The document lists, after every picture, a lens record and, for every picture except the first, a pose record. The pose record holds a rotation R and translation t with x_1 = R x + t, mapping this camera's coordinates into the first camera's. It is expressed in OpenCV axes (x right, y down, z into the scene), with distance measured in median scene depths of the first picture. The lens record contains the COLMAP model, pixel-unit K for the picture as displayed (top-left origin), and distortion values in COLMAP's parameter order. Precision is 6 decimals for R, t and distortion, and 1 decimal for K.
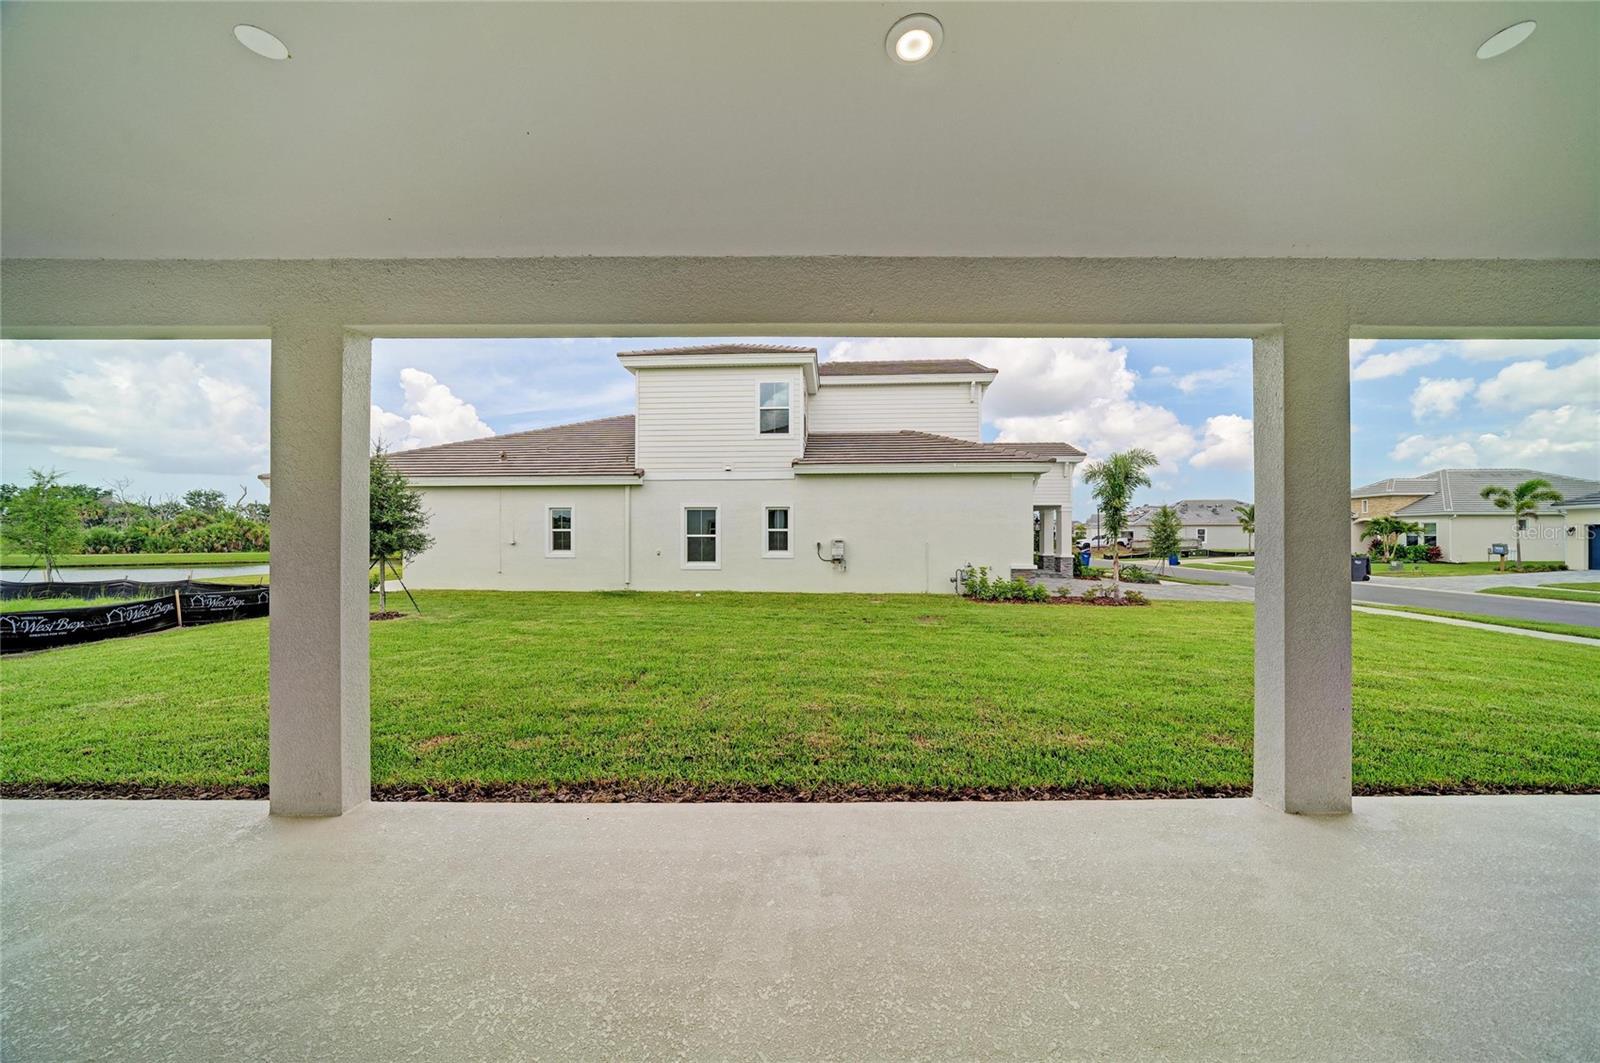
lens RADIAL K [[611.0, 0, 802.6], [0, 611.0, 524.3], [0, 0, 1]] dist [-0.015782, 0.000673]
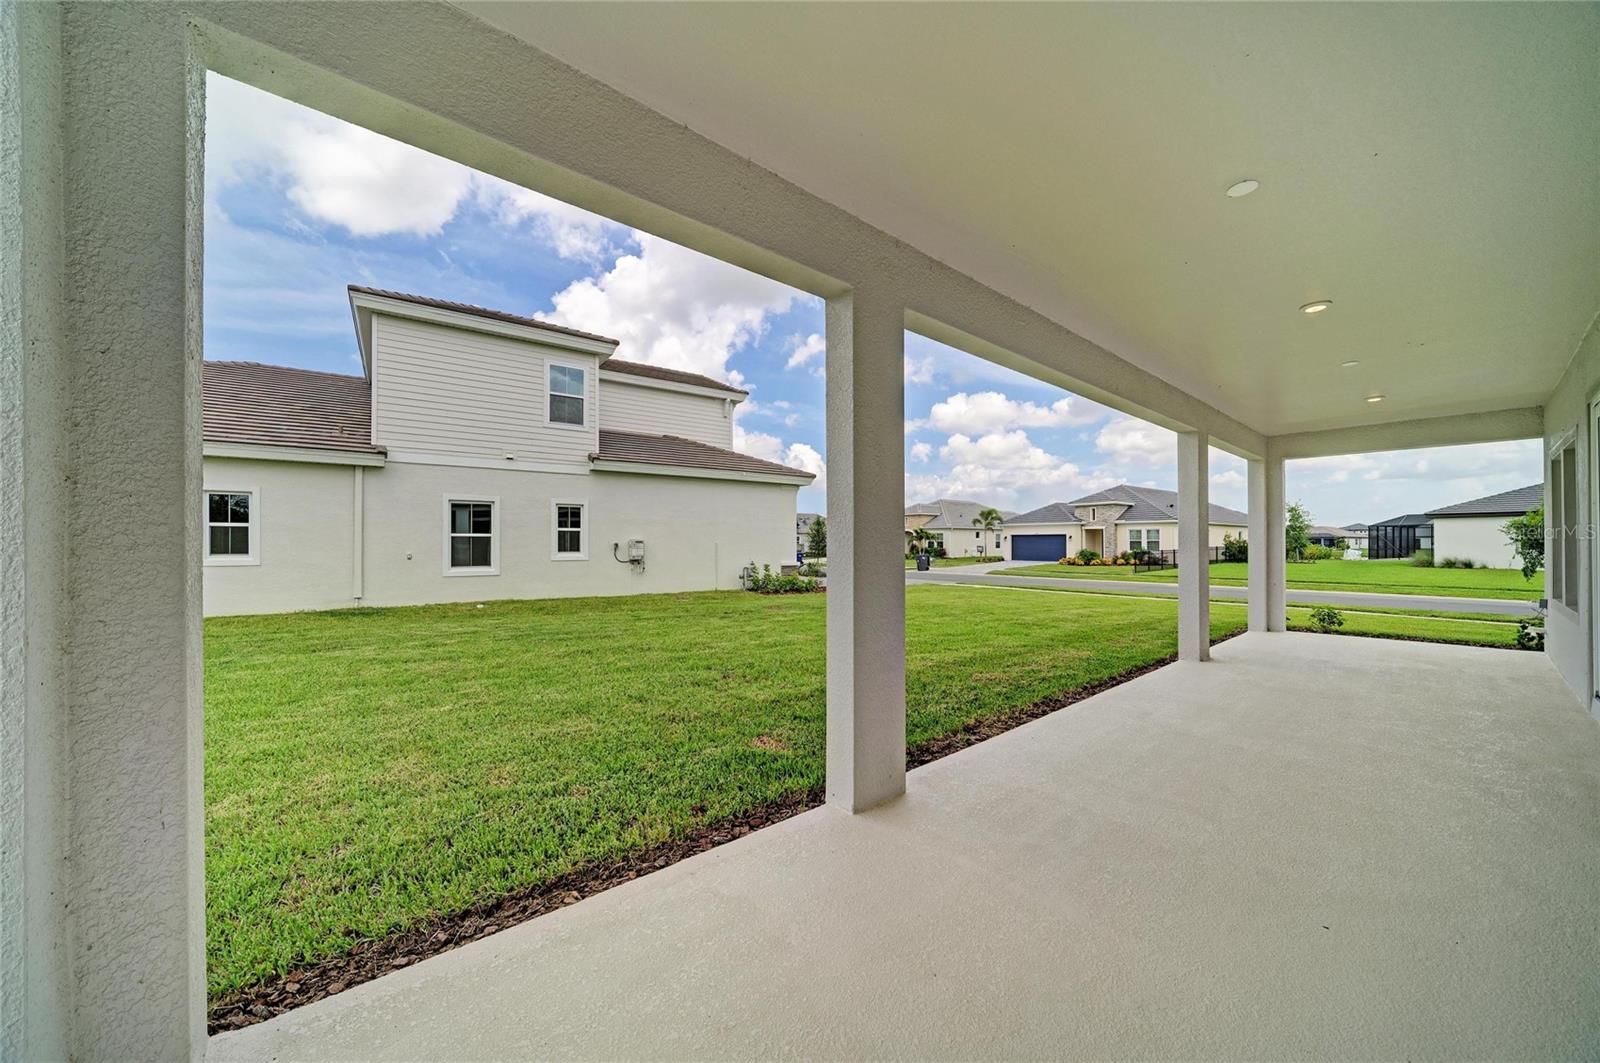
lens RADIAL K [[611.0, 0, 804.6], [0, 611.0, 538.0], [0, 0, 1]] dist [-0.015782, 0.000673]
pose [[0.737057, 0.008306, 0.675780, -0.395145], [-0.014450, 0.999890, 0.003470, 0.013600], [-0.675677, -0.012322, 0.737095, 0.089754]]
